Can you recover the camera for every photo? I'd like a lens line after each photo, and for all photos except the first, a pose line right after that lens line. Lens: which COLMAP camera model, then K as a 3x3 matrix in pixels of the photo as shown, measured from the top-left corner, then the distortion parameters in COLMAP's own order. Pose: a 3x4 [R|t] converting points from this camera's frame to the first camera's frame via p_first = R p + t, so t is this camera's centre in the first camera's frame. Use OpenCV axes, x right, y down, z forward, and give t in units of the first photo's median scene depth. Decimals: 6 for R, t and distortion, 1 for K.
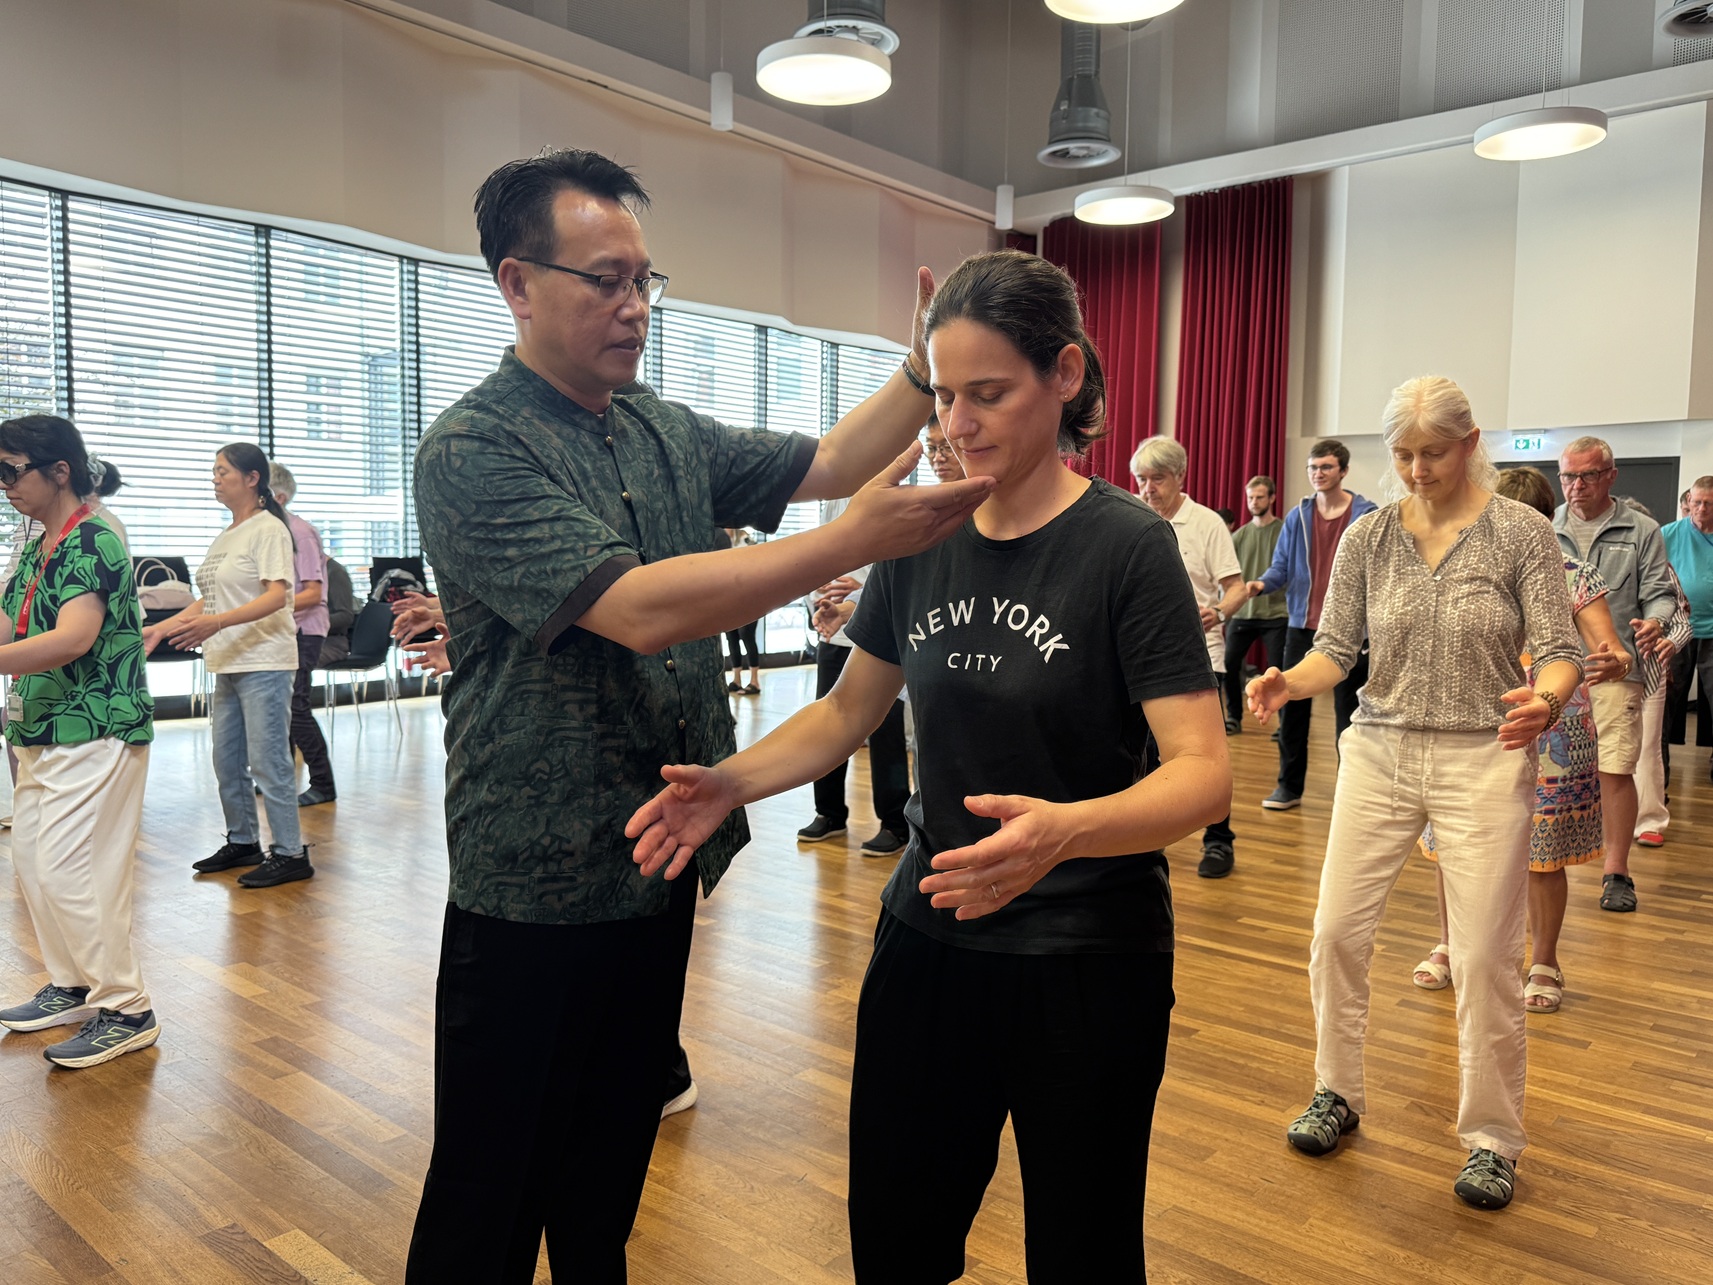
lens RADIAL K [[1298.2, 0, 856.5], [0, 1298.2, 642.5], [0, 0, 1]] dist [-0.005475, -0.001488]
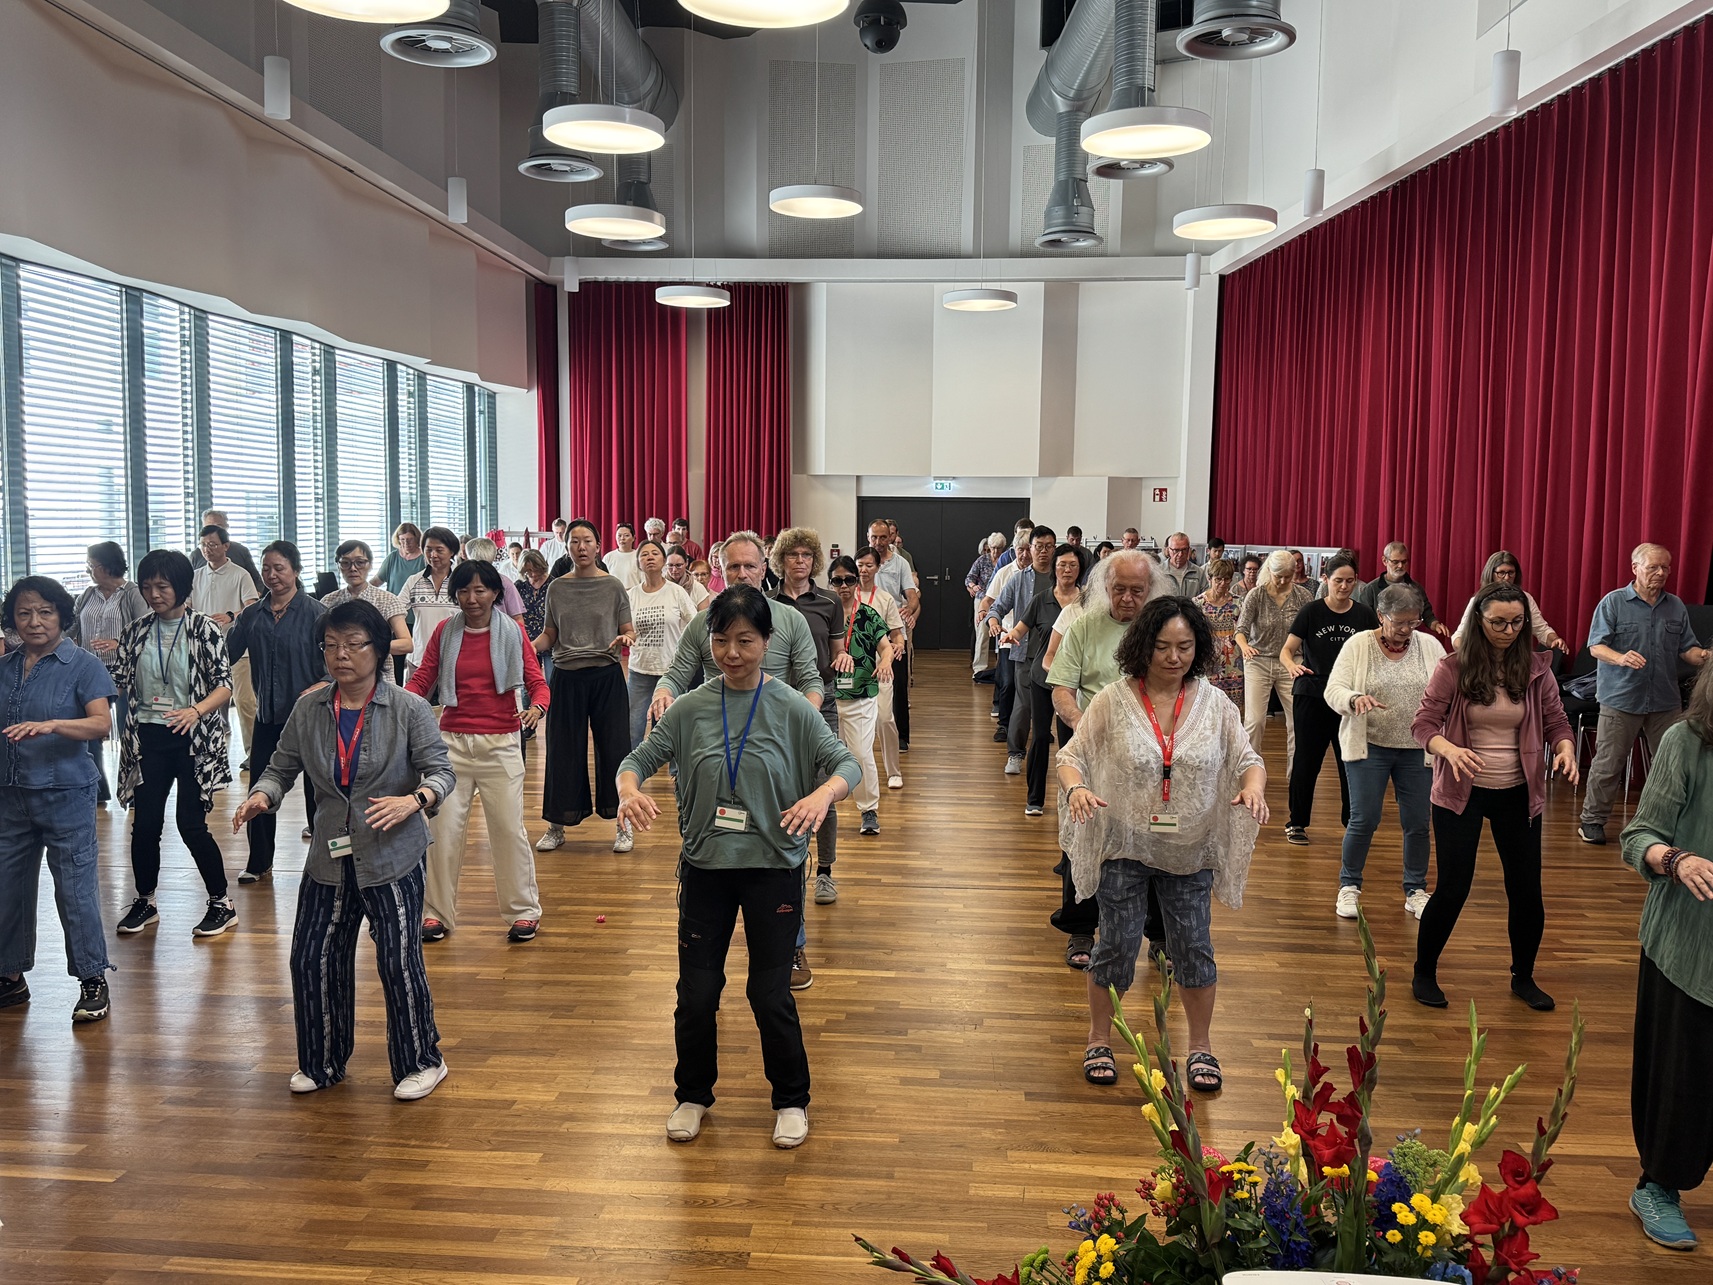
lens RADIAL K [[1391.9, 0, 856.5], [0, 1391.9, 642.5], [0, 0, 1]] dist [0.156657, -0.301797]
pose [[0.803521, -0.052640, 0.592945, -0.551859], [0.041587, 0.998613, 0.032298, -0.026712], [-0.593822, -0.001293, 0.804595, -0.265519]]
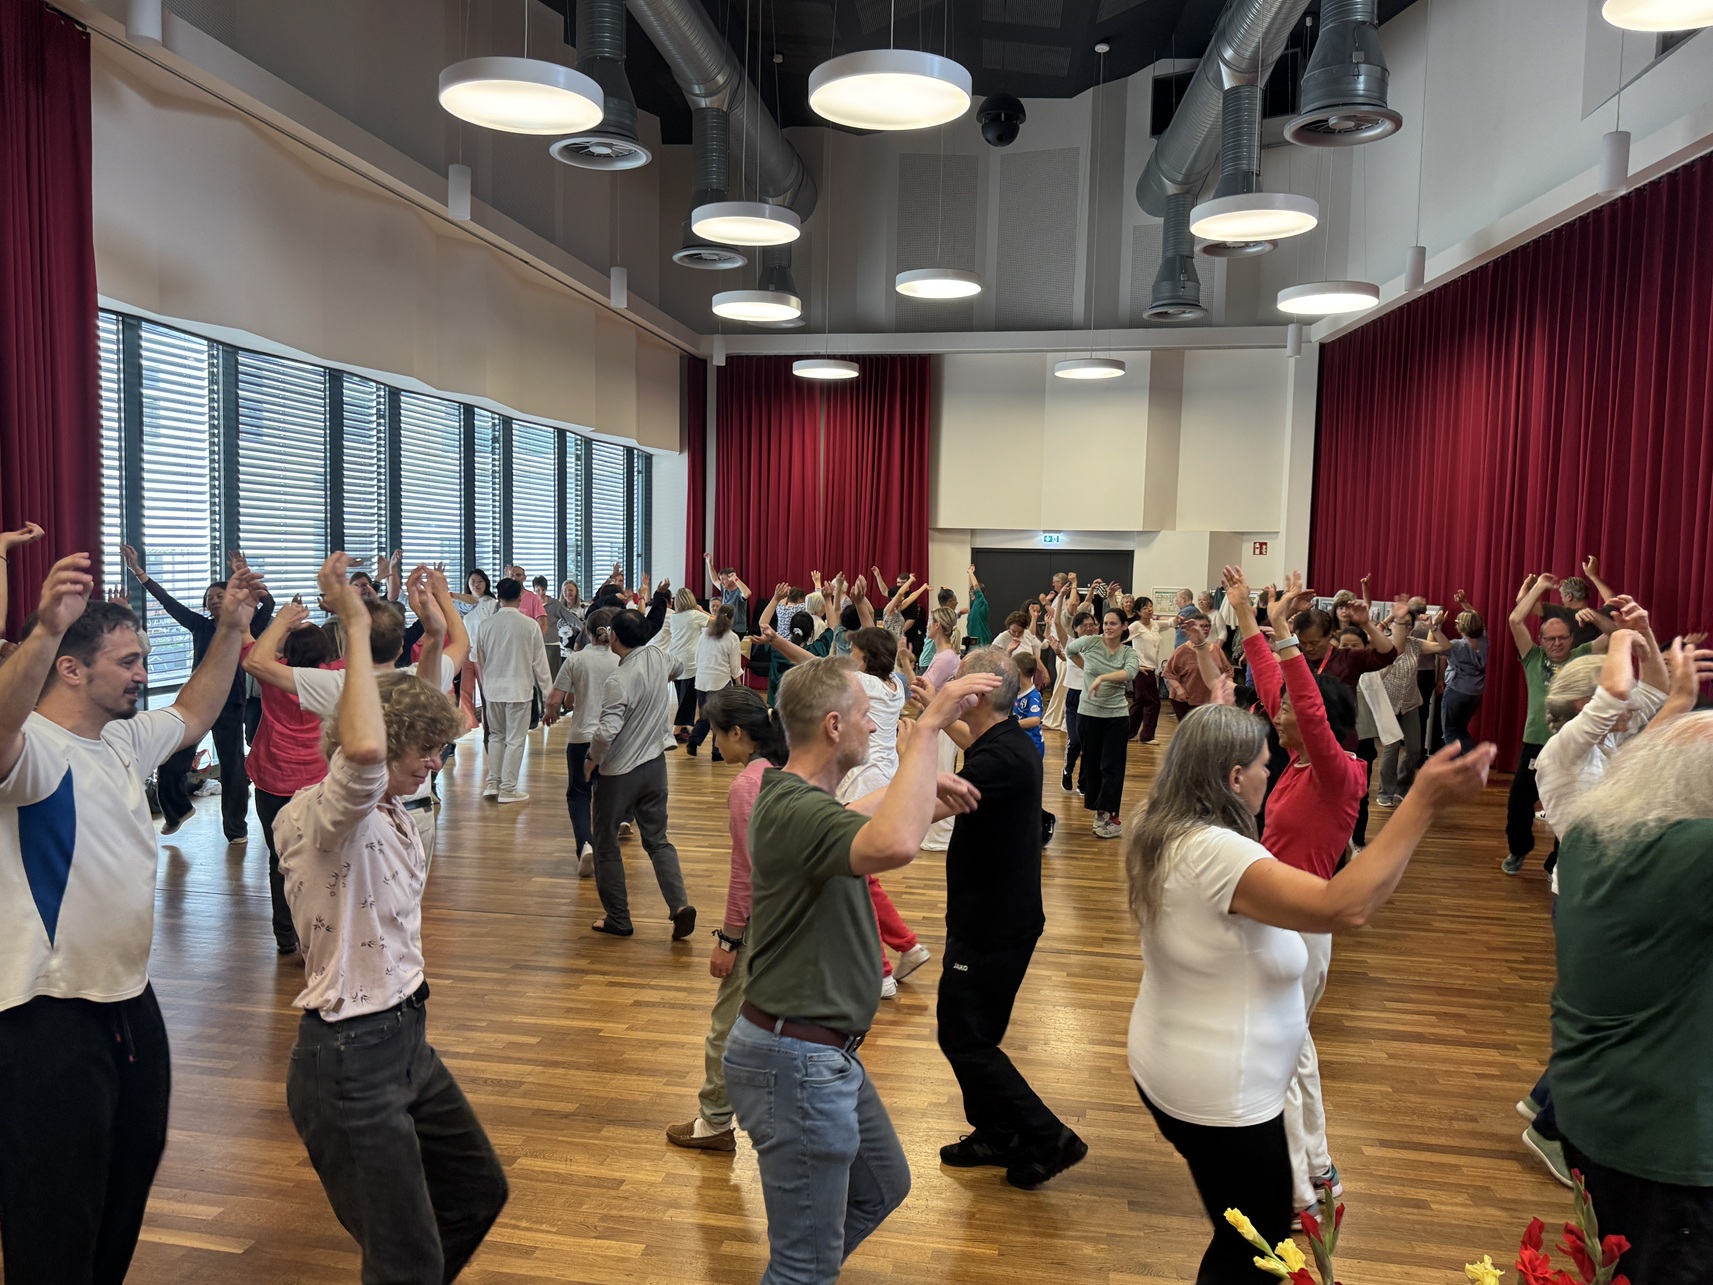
lens RADIAL K [[1243.2, 0, 856.5], [0, 1243.2, 642.5], [0, 0, 1]] dist [0.103799, -0.145695]
pose [[0.856252, -0.031960, 0.515568, -0.524179], [0.029171, 0.999483, 0.013511, -0.048574], [-0.515734, 0.003471, 0.856742, -0.235227]]
